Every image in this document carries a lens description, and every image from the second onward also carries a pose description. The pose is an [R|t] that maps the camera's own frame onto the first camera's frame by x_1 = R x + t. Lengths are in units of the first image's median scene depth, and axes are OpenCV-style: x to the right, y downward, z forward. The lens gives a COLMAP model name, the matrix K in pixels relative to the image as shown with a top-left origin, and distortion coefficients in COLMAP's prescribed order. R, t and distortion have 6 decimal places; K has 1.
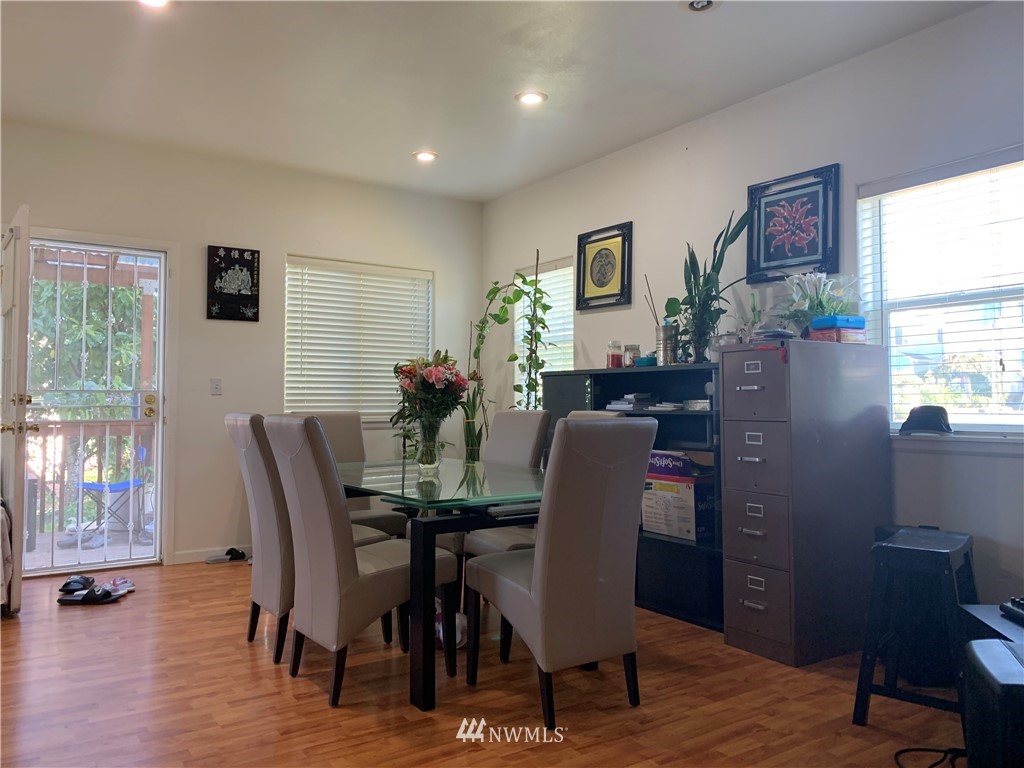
lens RADIAL K [[797.3, 0, 509.3], [0, 797.3, 380.7], [0, 0, 1]] dist [0.042288, -0.056631]
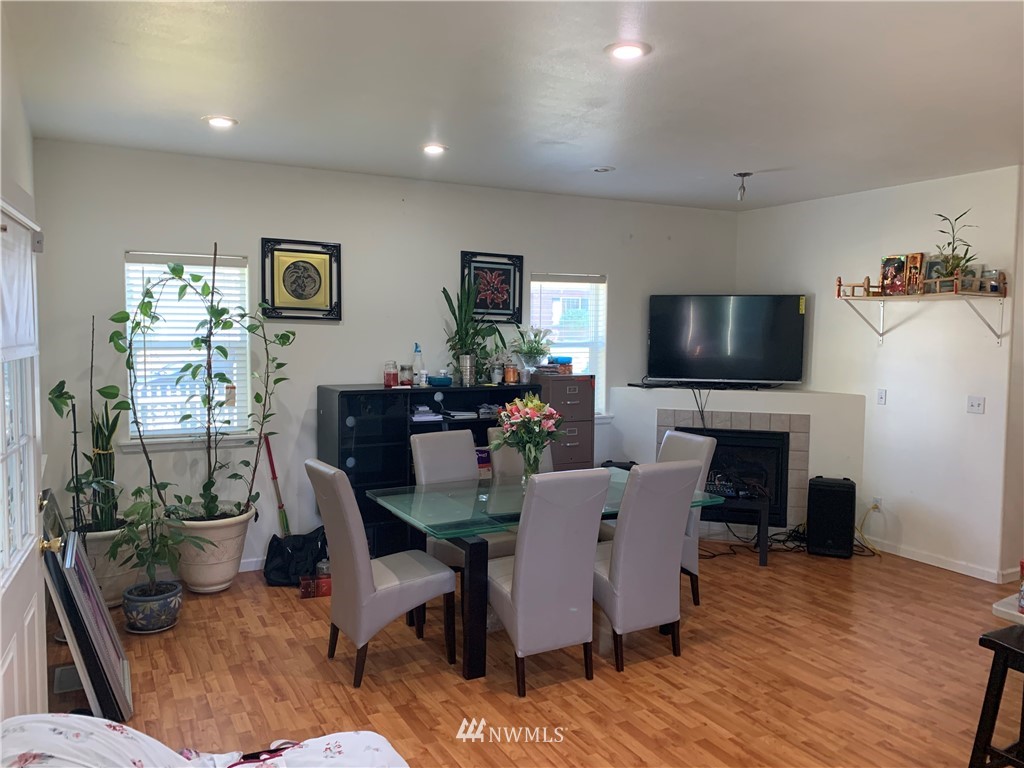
lens RADIAL K [[797.3, 0, 508.8], [0, 797.3, 386.9], [0, 0, 1]] dist [0.042288, -0.056631]
pose [[0.074671, -0.080011, 0.993993, -1.055624], [-0.047022, 0.995385, 0.083656, -0.122632], [-0.996099, -0.052986, 0.070564, 0.781228]]
